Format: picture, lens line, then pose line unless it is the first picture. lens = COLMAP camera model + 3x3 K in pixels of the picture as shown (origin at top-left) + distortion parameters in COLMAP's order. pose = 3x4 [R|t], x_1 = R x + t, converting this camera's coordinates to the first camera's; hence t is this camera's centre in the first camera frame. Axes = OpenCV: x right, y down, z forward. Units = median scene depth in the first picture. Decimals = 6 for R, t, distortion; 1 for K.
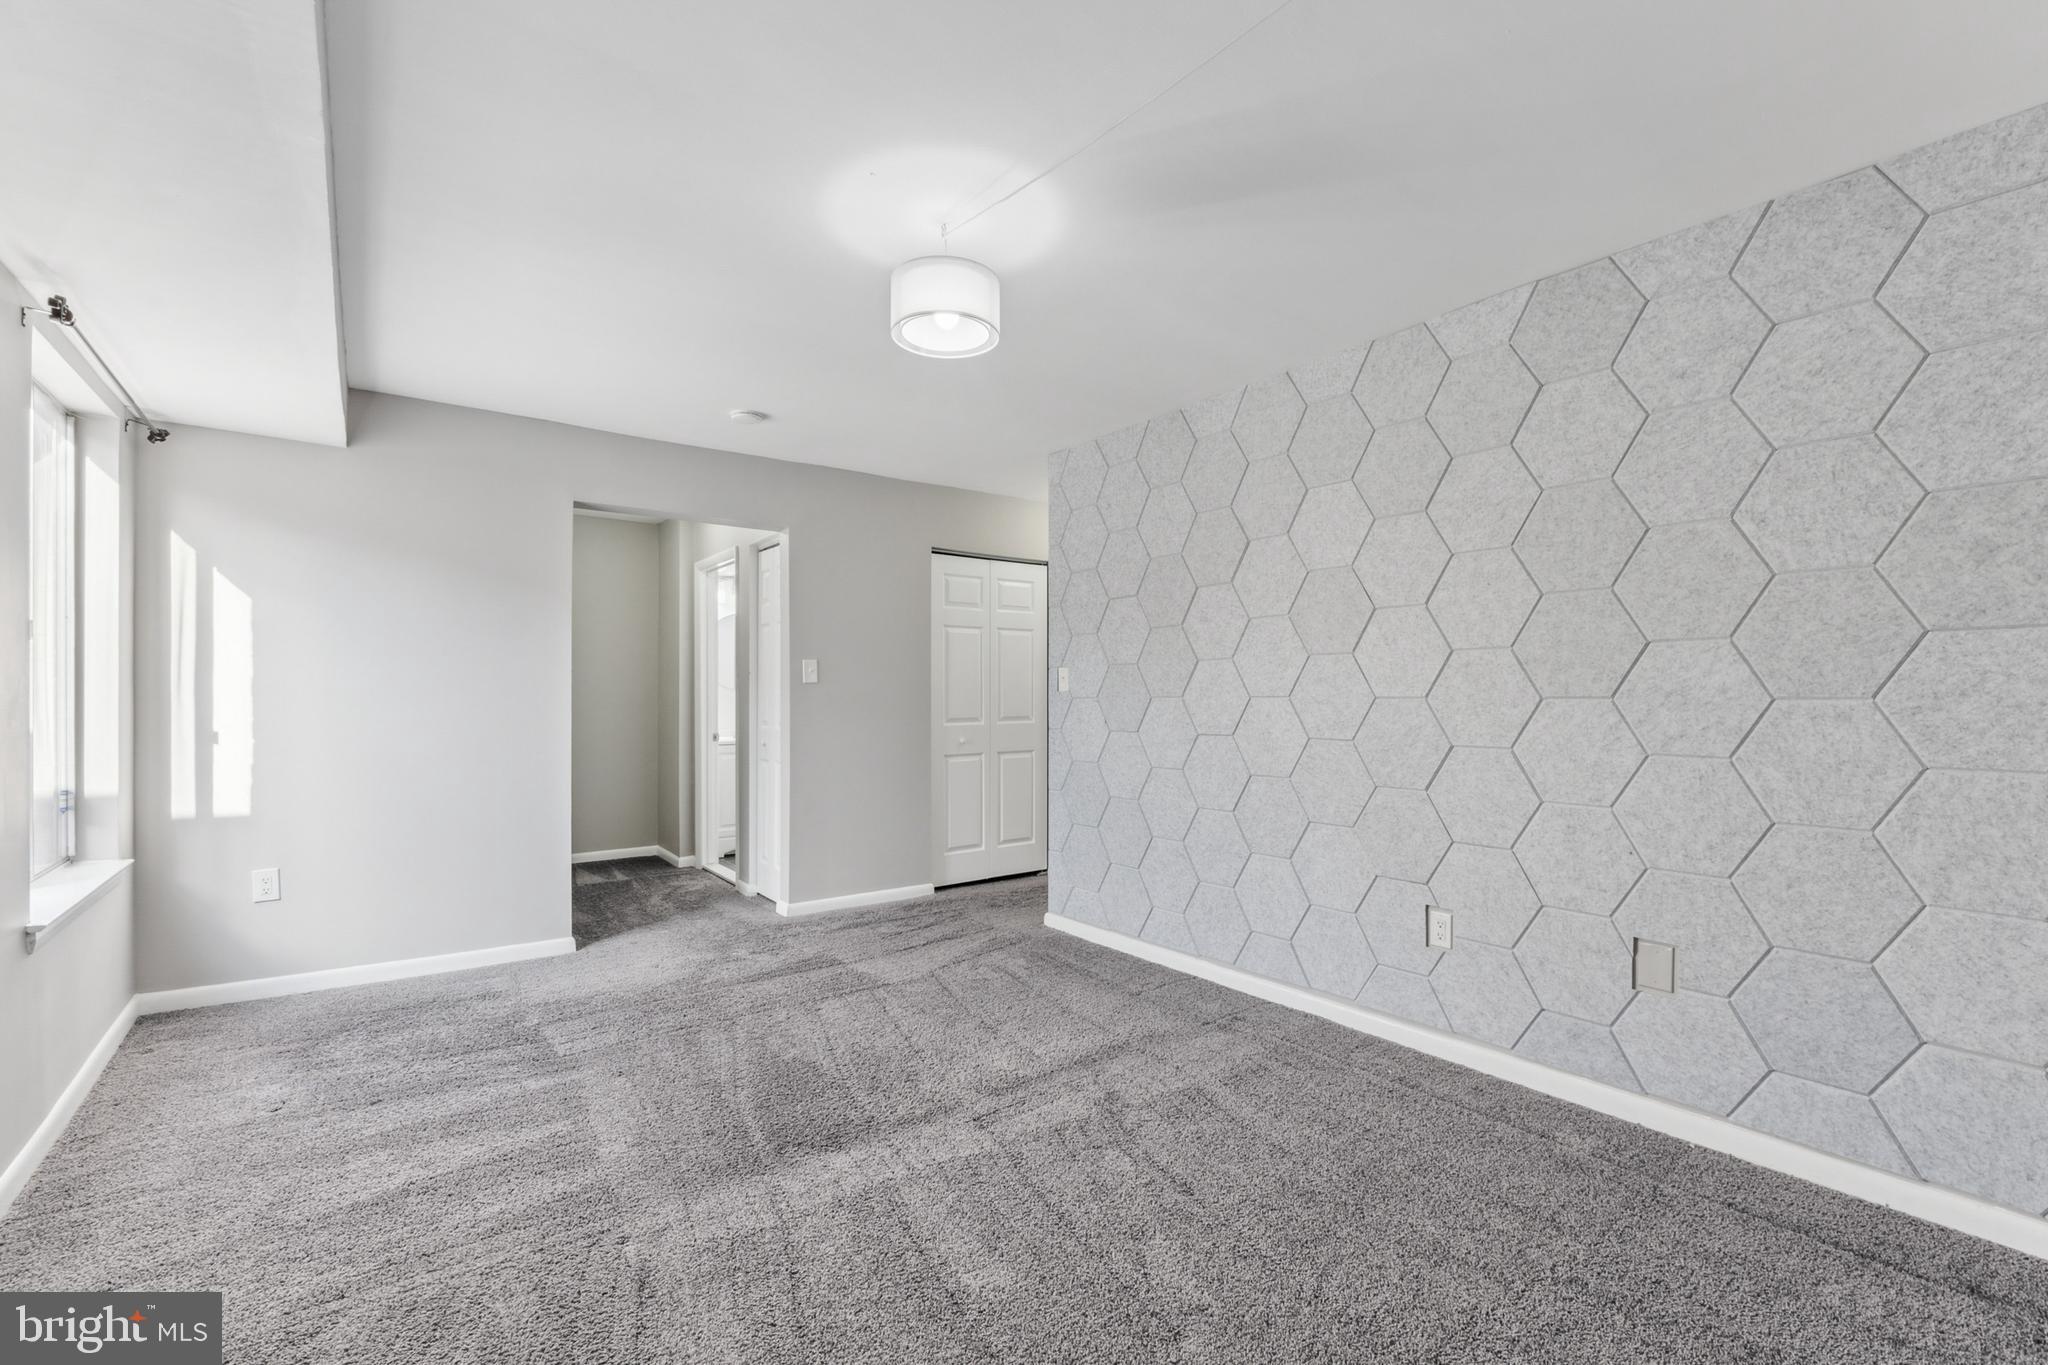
lens RADIAL K [[903.3, 0, 1048.9], [0, 903.3, 689.2], [0, 0, 1]] dist [-0.010327, -0.000273]
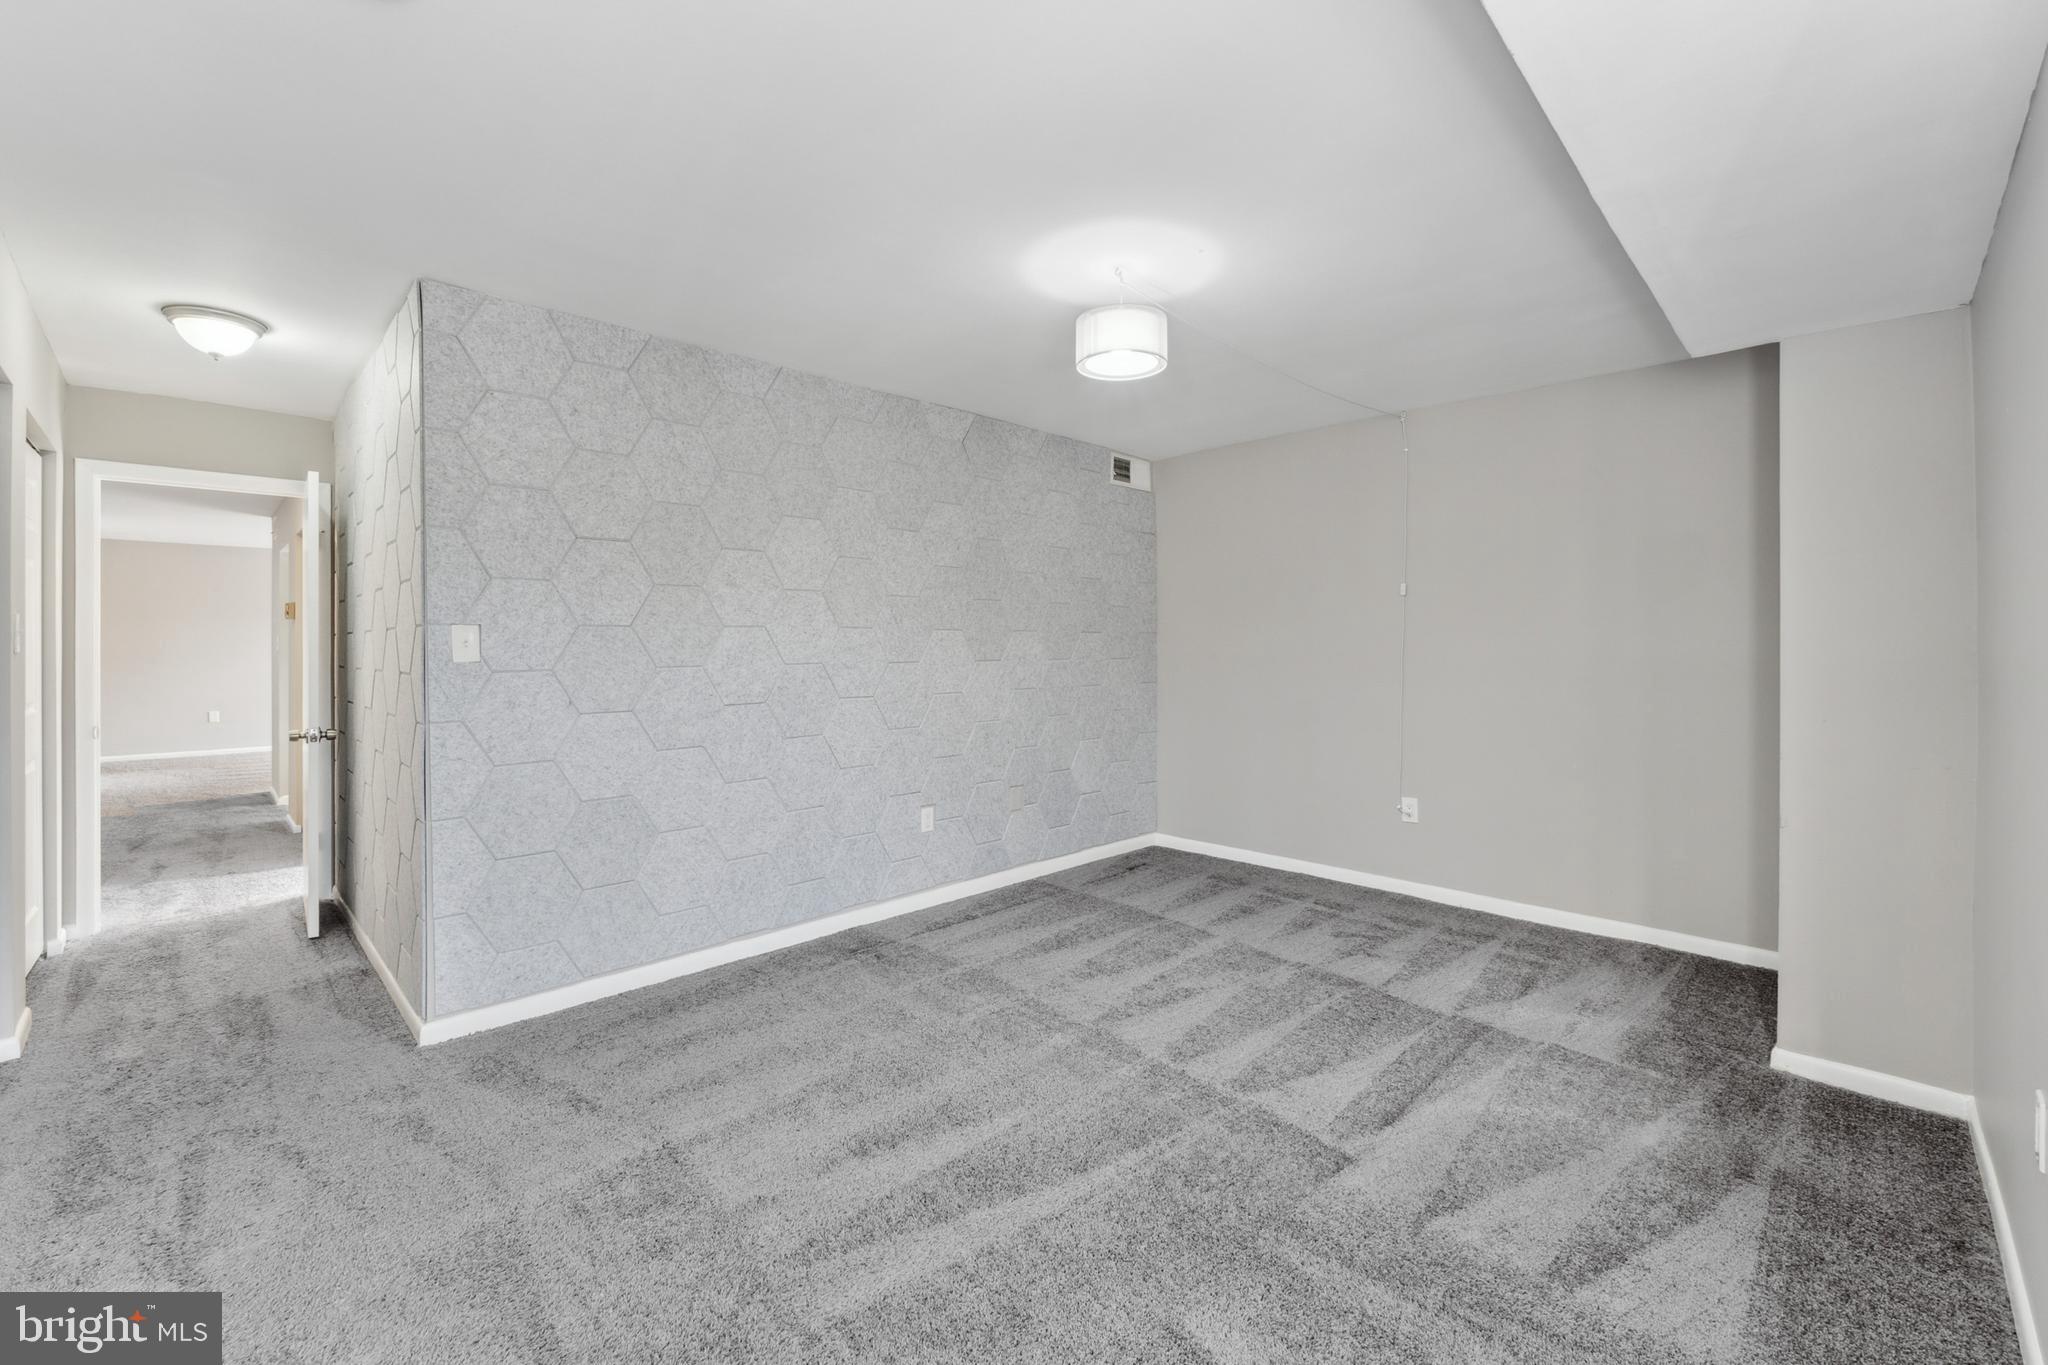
lens RADIAL K [[845.4, 0, 1020.0], [0, 845.4, 655.4], [0, 0, 1]] dist [-0.001196, -0.000057]
pose [[-0.132849, -0.001841, 0.991135, -0.805447], [0.003485, 0.999991, 0.002324, -0.003223], [-0.991130, 0.003763, -0.132841, 0.875753]]
